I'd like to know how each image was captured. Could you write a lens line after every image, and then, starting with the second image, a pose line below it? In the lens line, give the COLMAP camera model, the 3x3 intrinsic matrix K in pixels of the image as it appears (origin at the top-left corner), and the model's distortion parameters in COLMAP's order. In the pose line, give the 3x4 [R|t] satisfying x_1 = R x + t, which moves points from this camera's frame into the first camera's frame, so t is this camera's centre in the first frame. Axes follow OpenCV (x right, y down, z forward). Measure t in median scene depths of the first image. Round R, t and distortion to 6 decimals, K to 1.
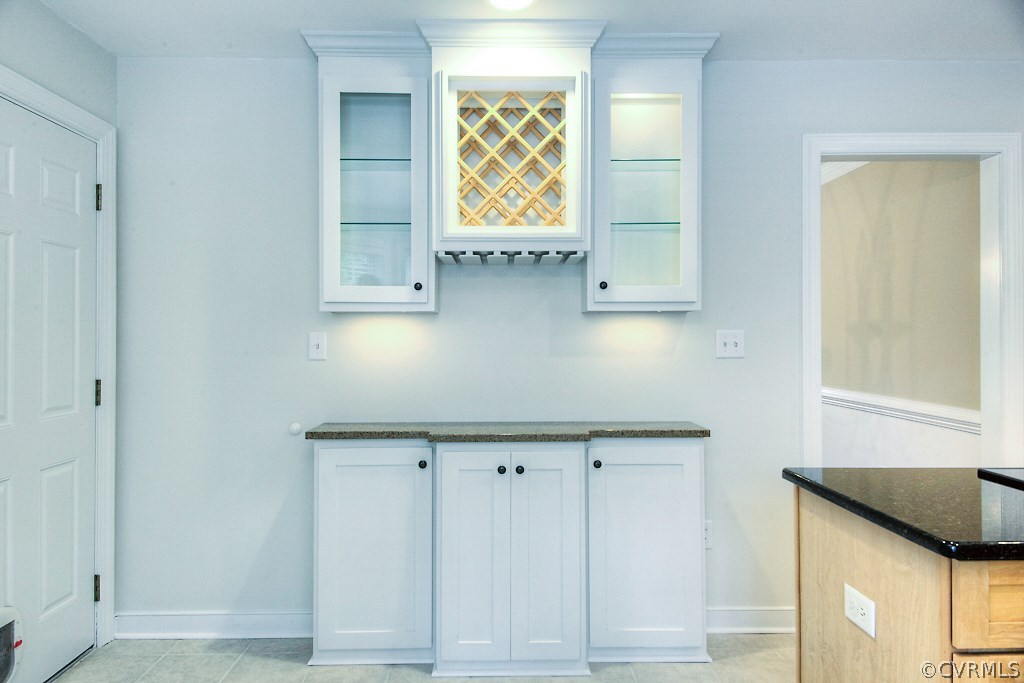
lens RADIAL K [[671.4, 0, 512.1], [0, 671.4, 338.4], [0, 0, 1]] dist [0.036134, -0.028722]
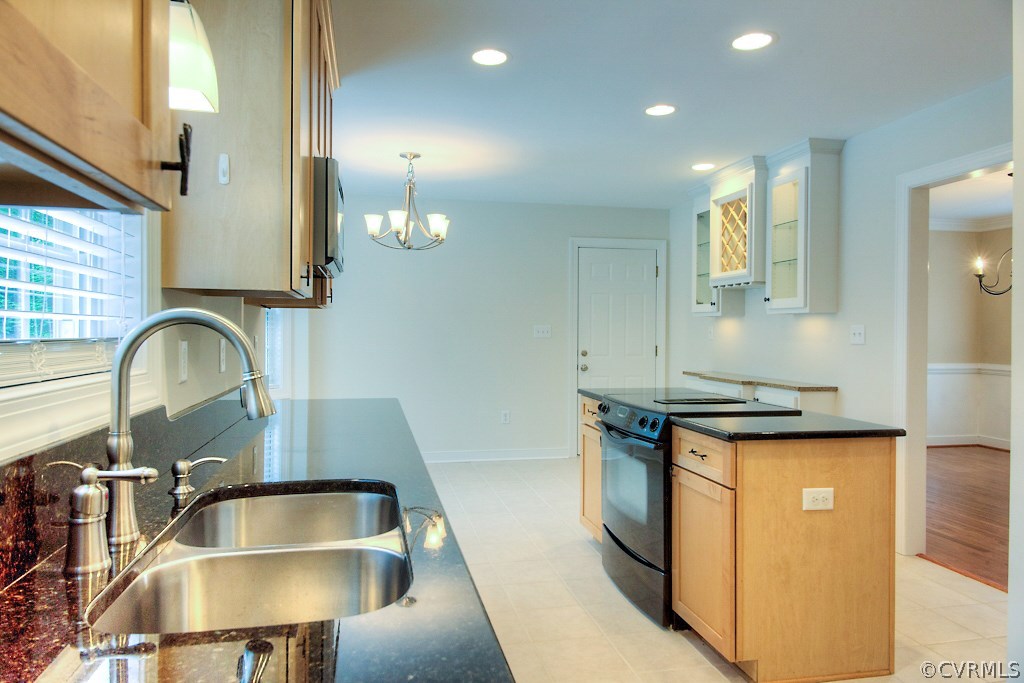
lens RADIAL K [[671.4, 0, 511.5], [0, 671.4, 336.2], [0, 0, 1]] dist [0.036134, -0.028722]
pose [[0.198358, 0.014941, -0.980016, 1.735634], [-0.007256, 0.999879, 0.013775, -0.002524], [0.980103, 0.004379, 0.198442, 0.002665]]
